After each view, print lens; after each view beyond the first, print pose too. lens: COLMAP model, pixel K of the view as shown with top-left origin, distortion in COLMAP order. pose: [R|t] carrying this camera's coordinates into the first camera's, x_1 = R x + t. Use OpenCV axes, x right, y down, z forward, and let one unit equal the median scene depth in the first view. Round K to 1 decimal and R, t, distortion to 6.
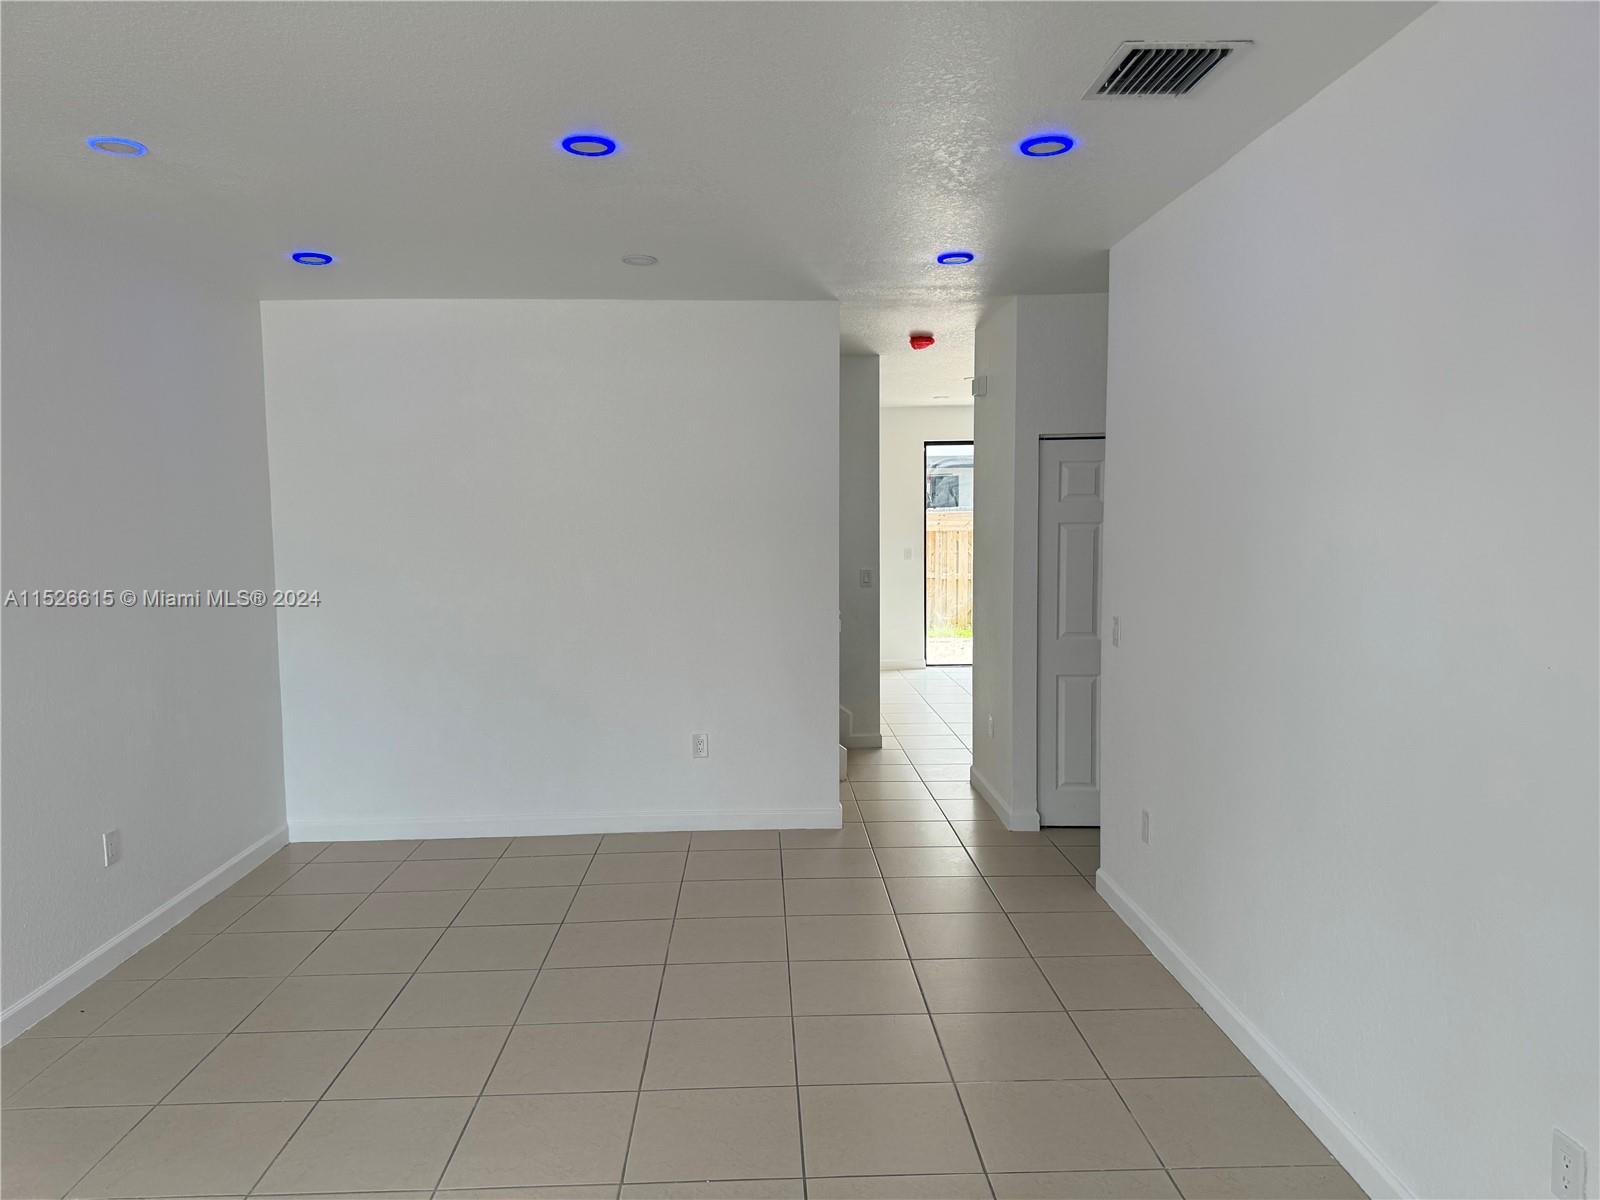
lens RADIAL K [[1109.5, 0, 795.4], [0, 1109.5, 588.9], [0, 0, 1]] dist [0.154645, -0.230493]
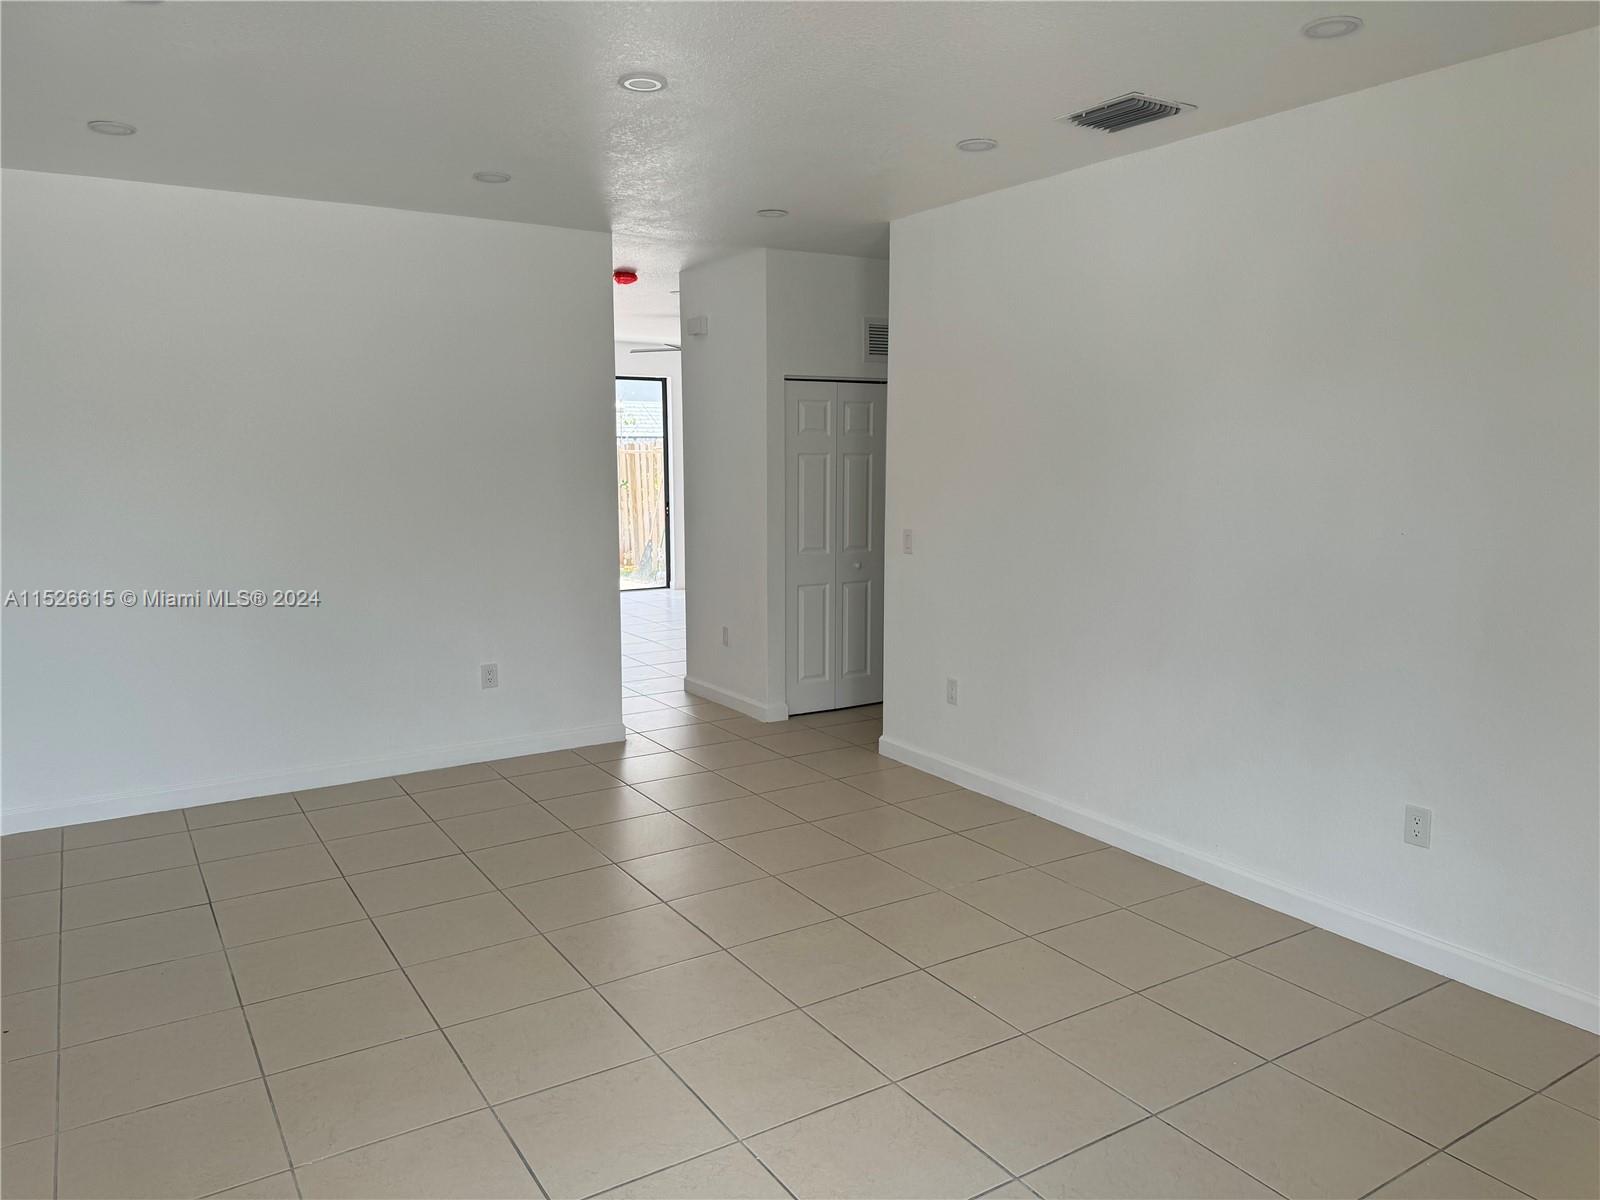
lens RADIAL K [[1129.0, 0, 822.2], [0, 1129.0, 599.2], [0, 0, 1]] dist [0.056765, -0.033919]
pose [[0.854073, -0.059917, 0.516690, -0.395119], [0.024891, 0.996913, 0.074460, 0.005171], [-0.519557, -0.050733, 0.852928, -0.014268]]
